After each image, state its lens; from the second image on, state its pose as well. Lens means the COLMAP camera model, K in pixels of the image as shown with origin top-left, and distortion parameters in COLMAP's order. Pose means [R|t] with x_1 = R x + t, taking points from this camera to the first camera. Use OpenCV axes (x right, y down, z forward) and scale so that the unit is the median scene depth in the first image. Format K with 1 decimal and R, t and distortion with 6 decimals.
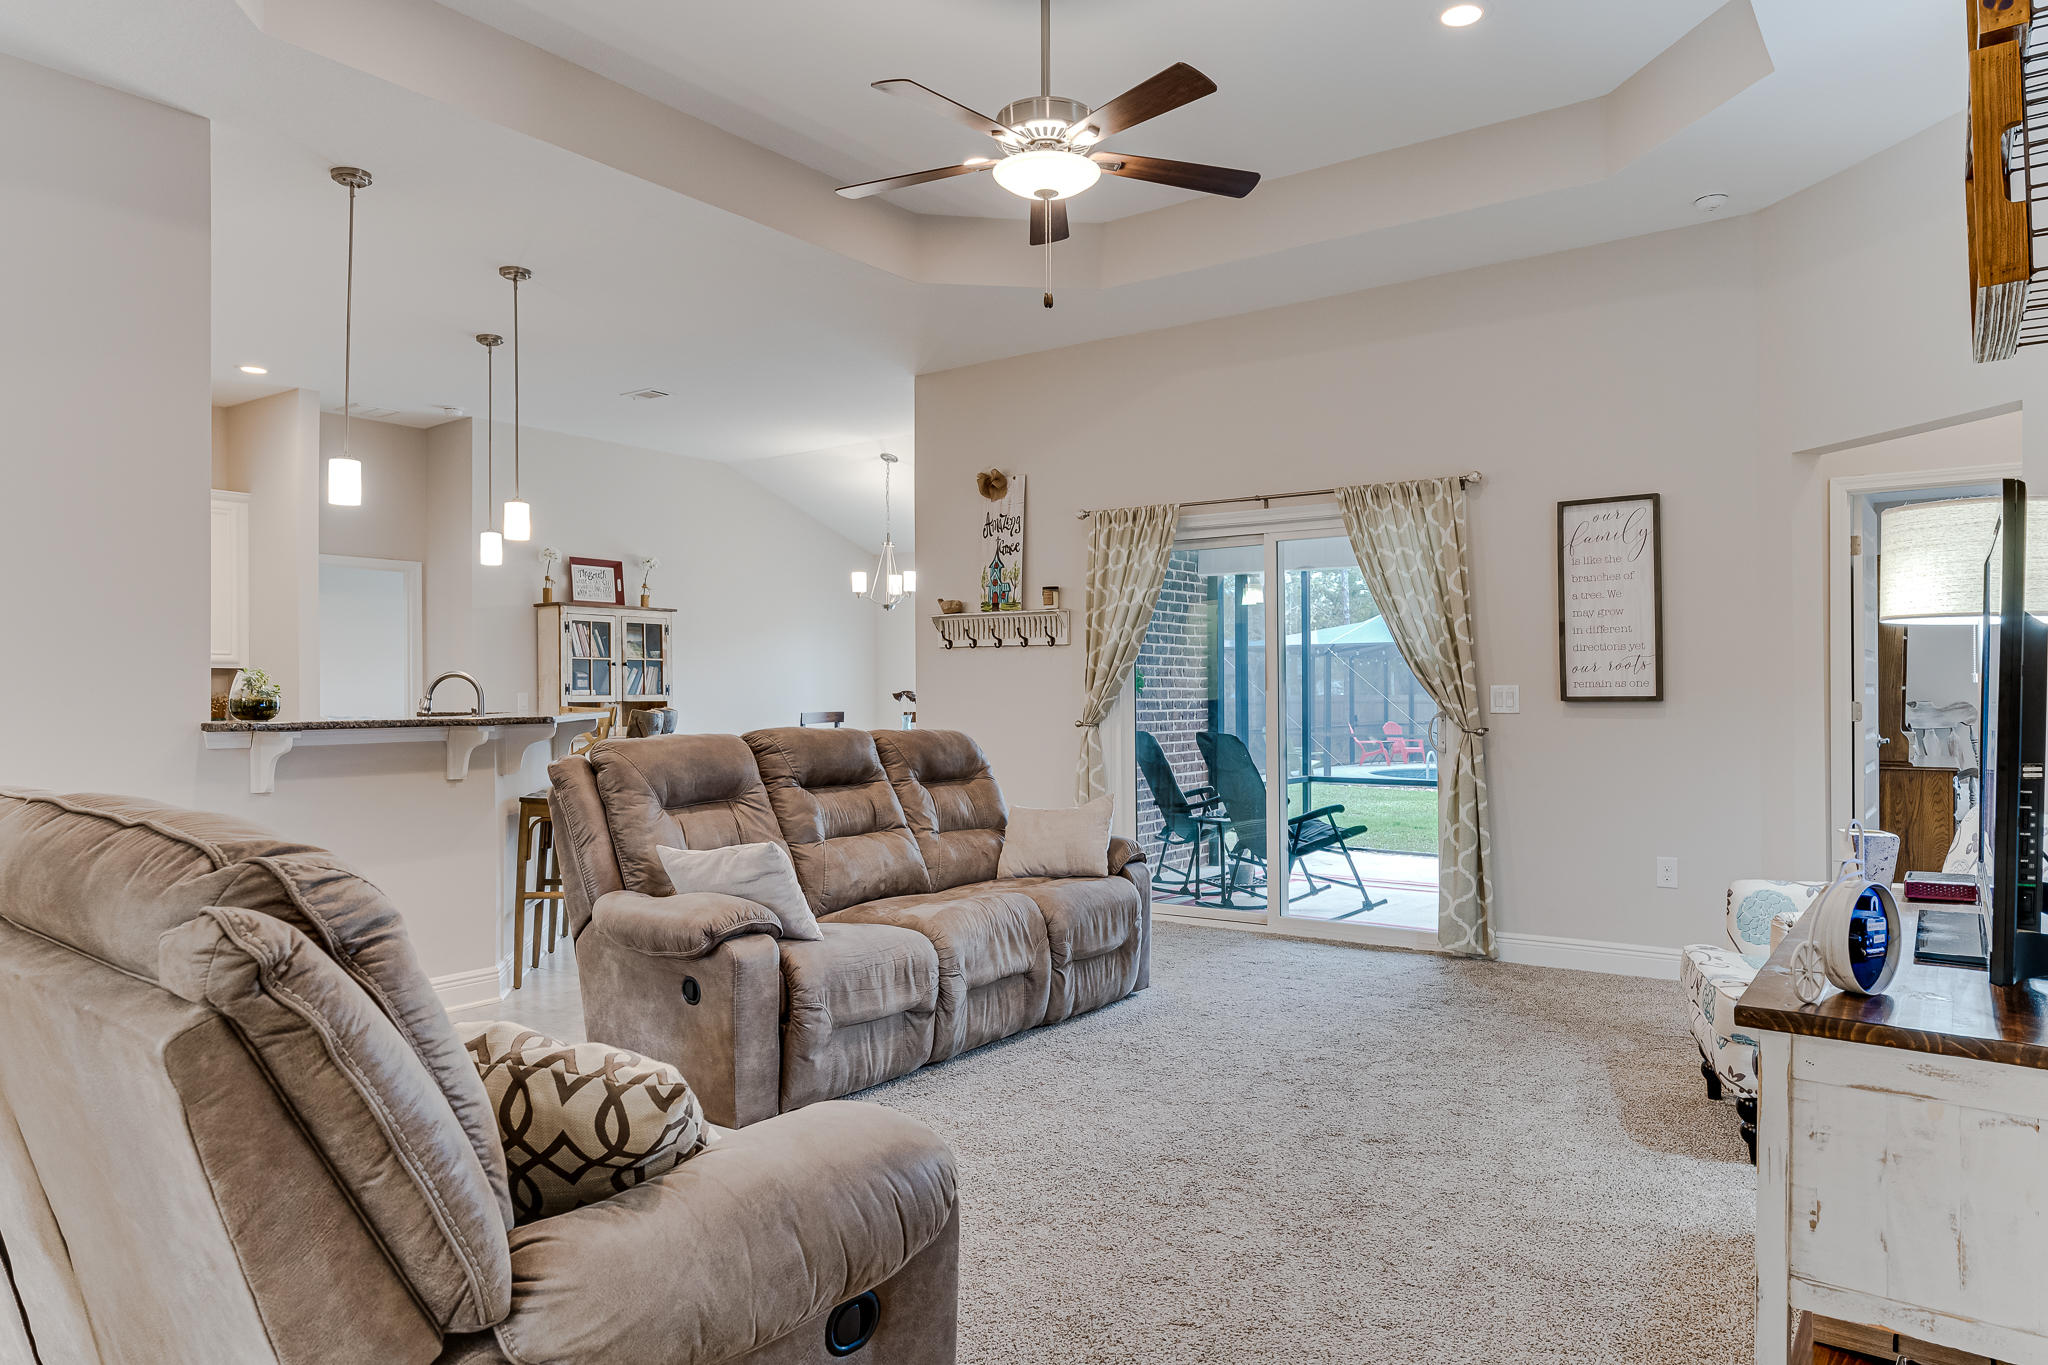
lens RADIAL K [[1313.4, 0, 1016.3], [0, 1313.4, 694.6], [0, 0, 1]] dist [-0.001290, -0.002472]
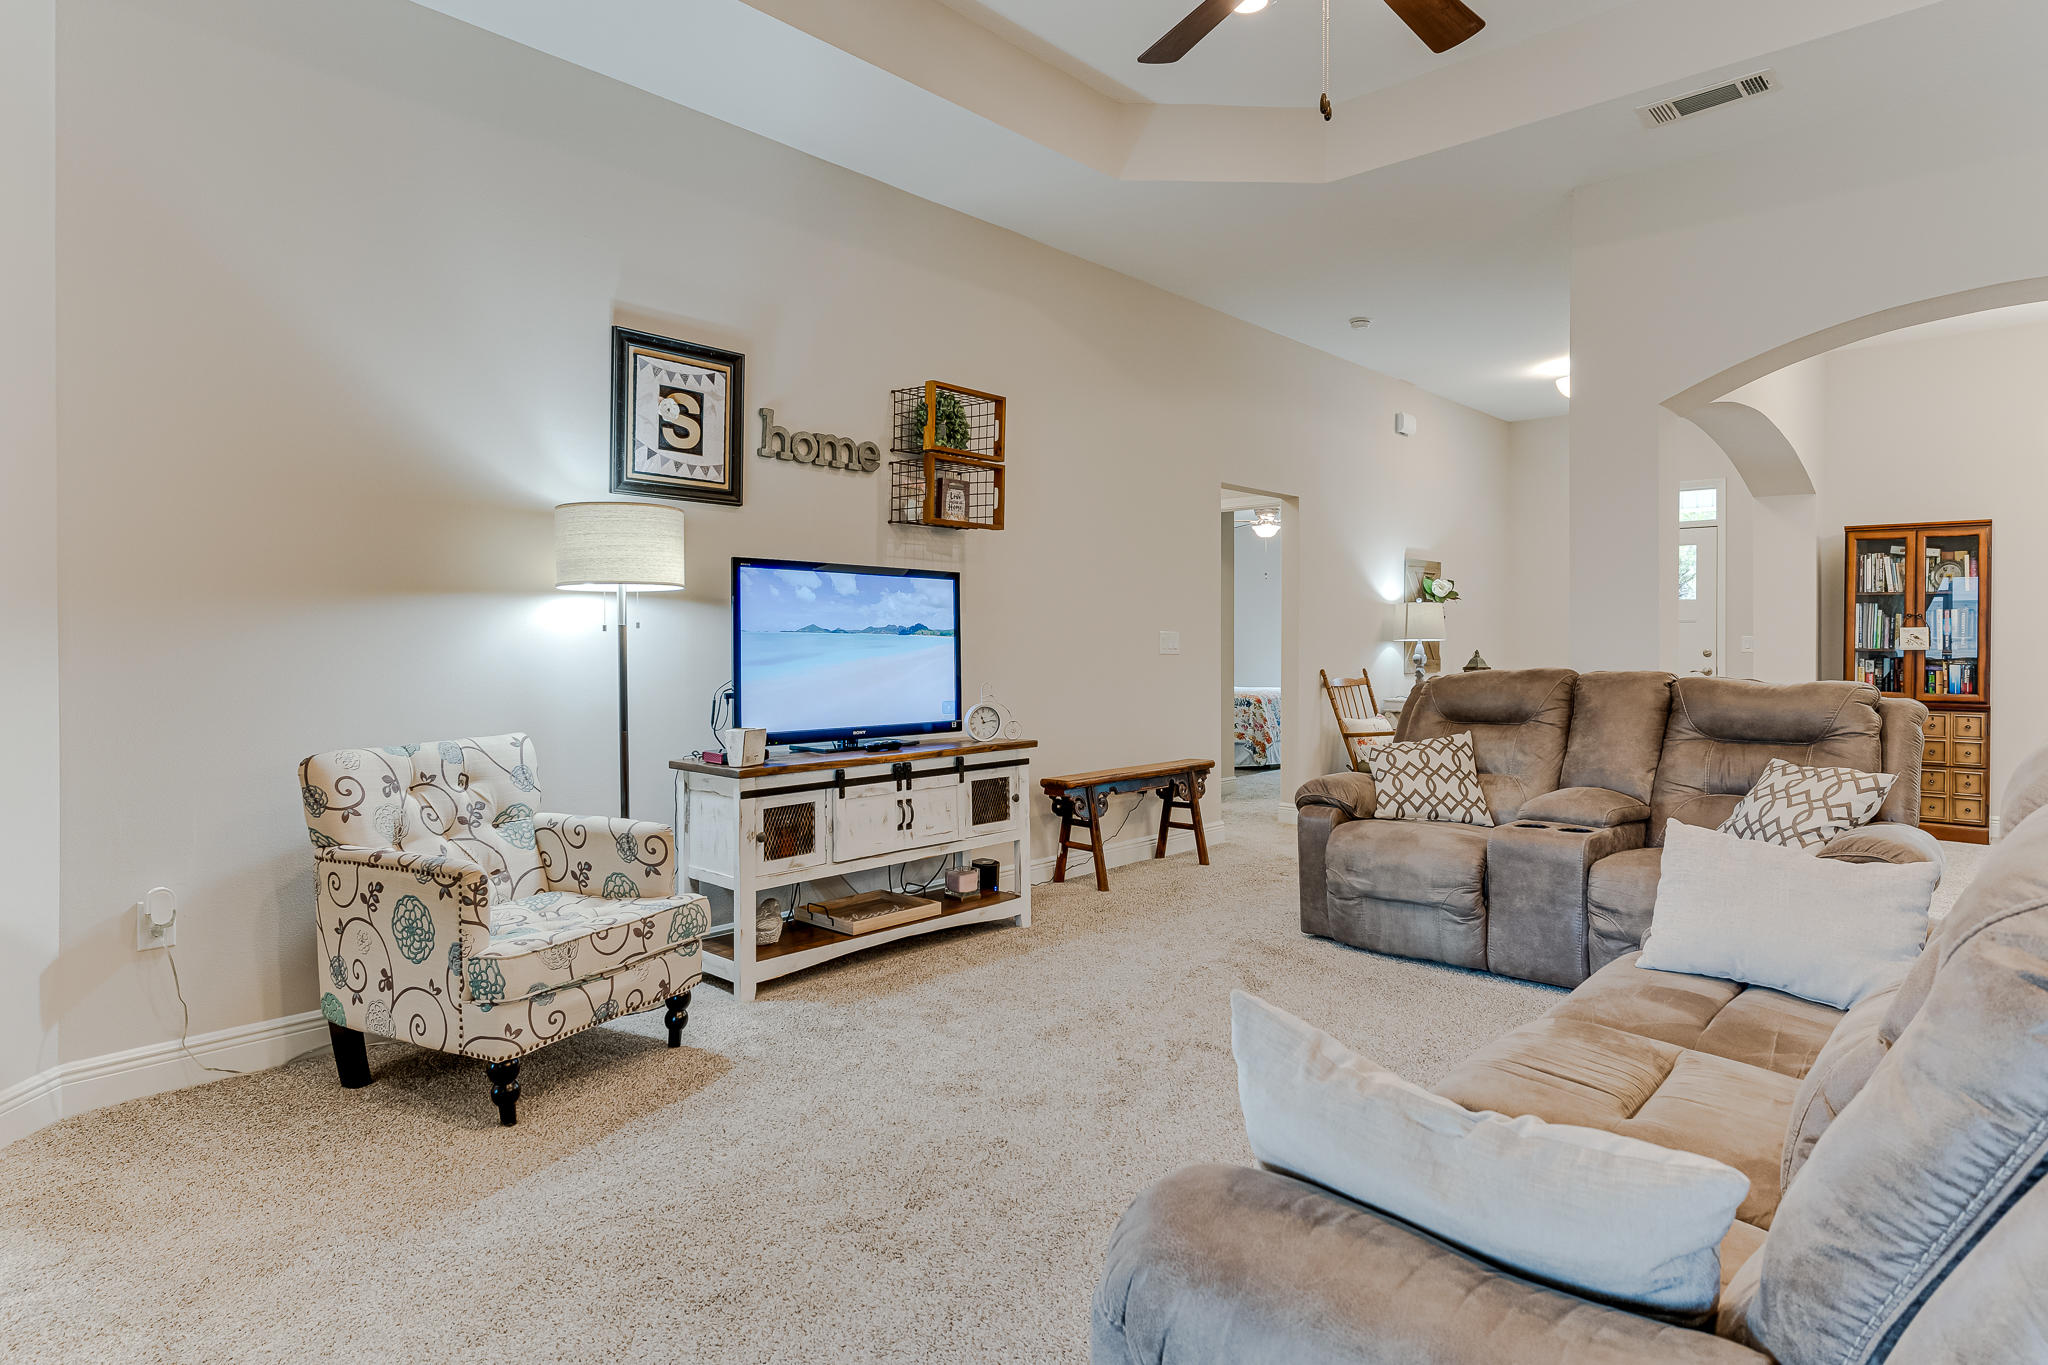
lens RADIAL K [[1146.7, 0, 1026.3], [0, 1146.7, 646.3], [0, 0, 1]] dist [0.001215, 0.000882]
pose [[-0.993681, 0.002494, 0.112211, 0.080985], [0.003238, 0.999974, 0.006443, 0.000504], [-0.112192, 0.006766, -0.993664, 1.103123]]
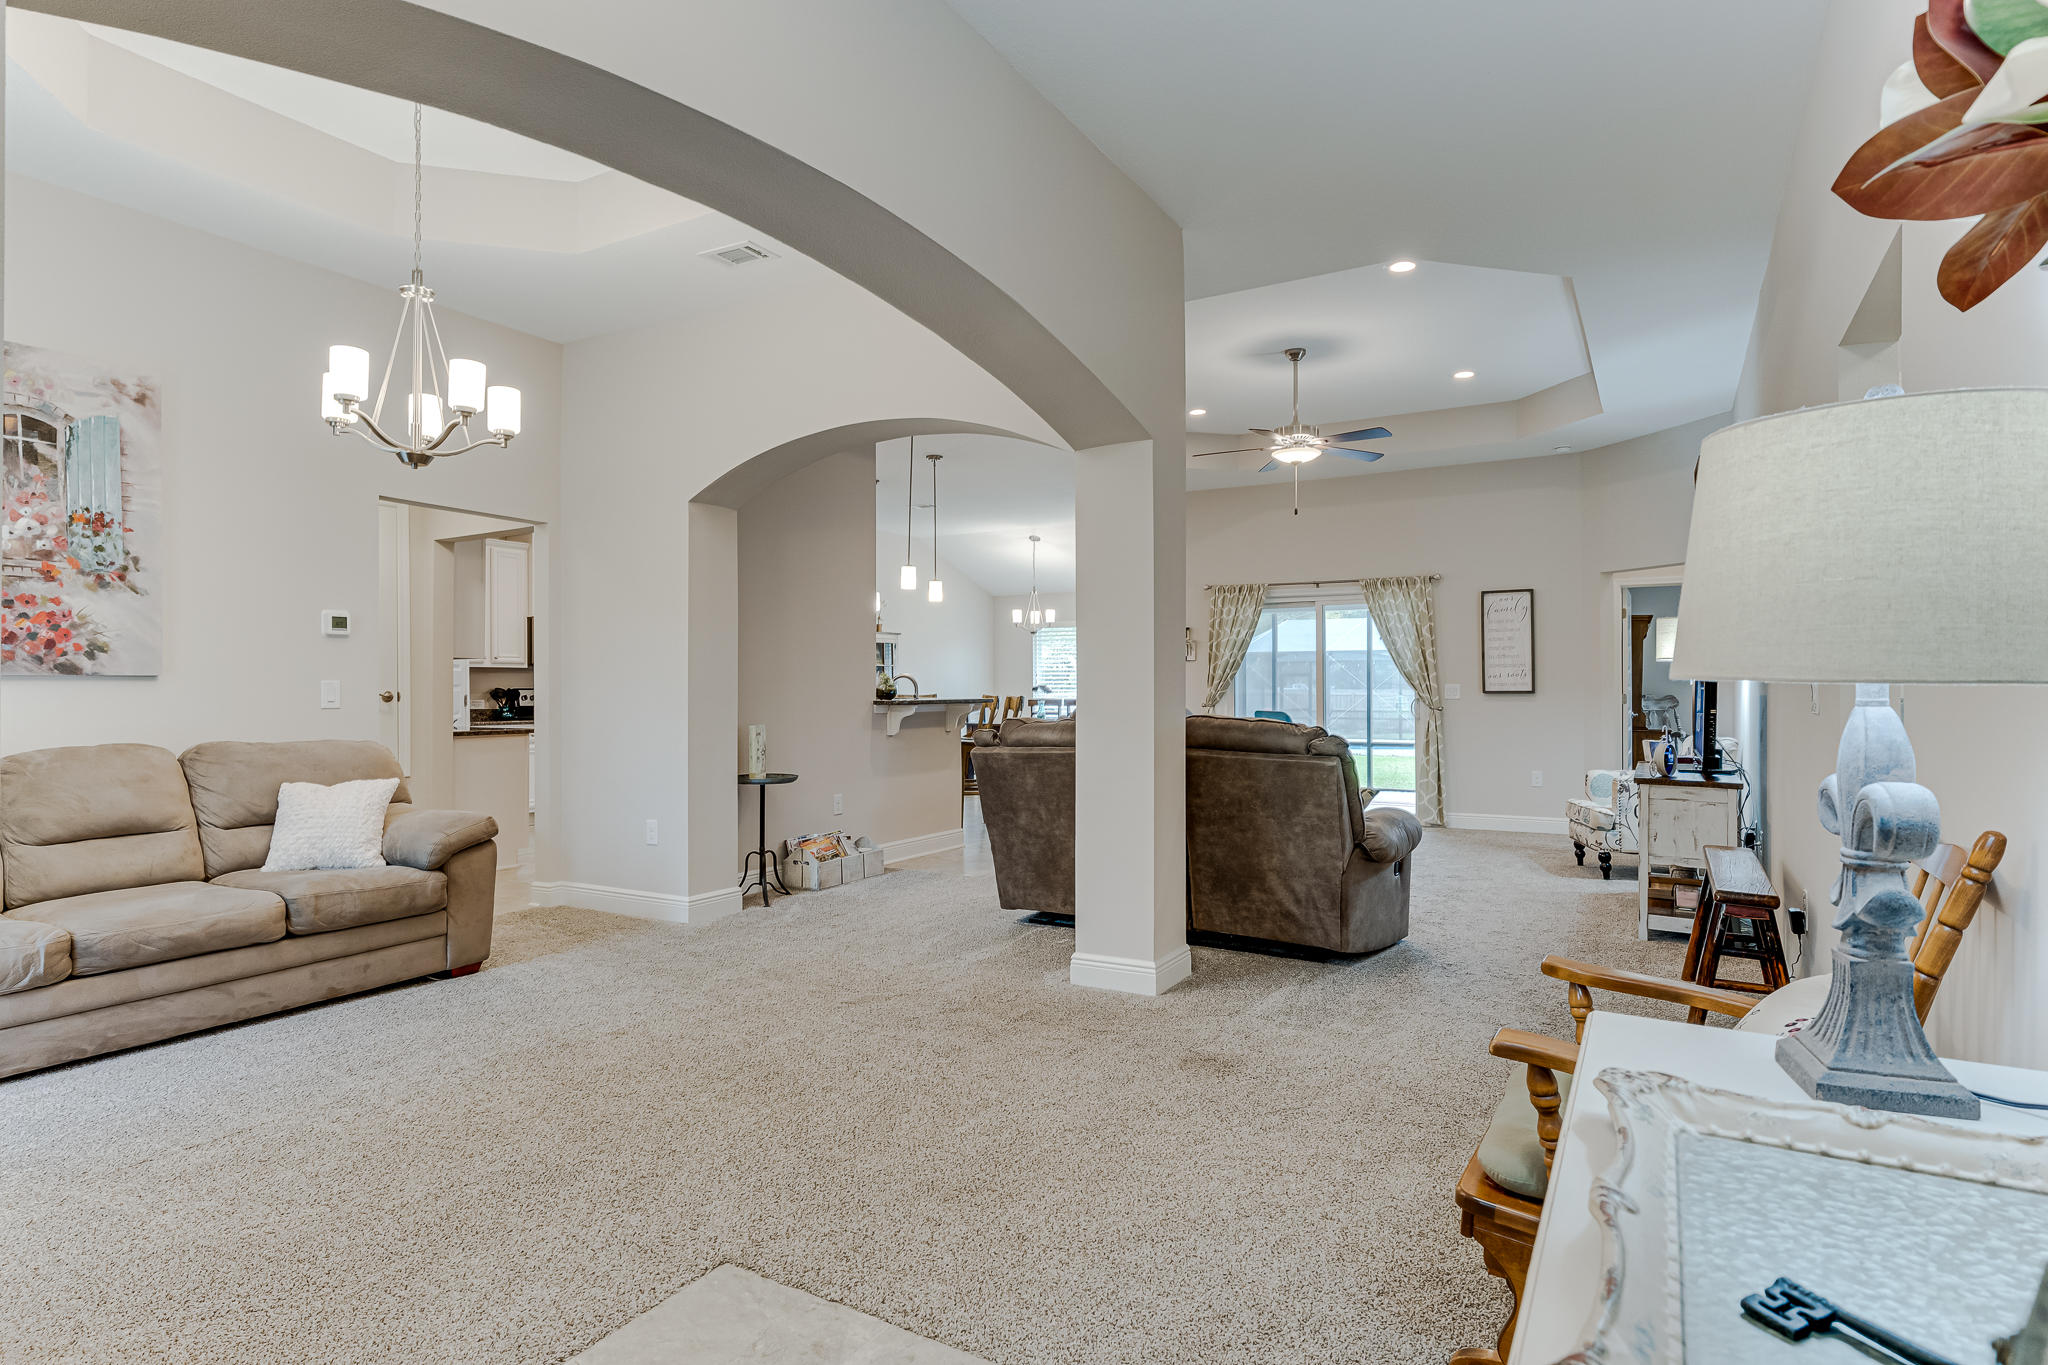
lens RADIAL K [[1073.7, 0, 1014.8], [0, 1073.7, 689.2], [0, 0, 1]] dist [0.001875, 0.000785]
pose [[0.996171, 0.003917, 0.087340, -0.401701], [-0.003994, 0.999992, 0.000703, 0.001014], [-0.087337, -0.001049, 0.996178, -0.510022]]
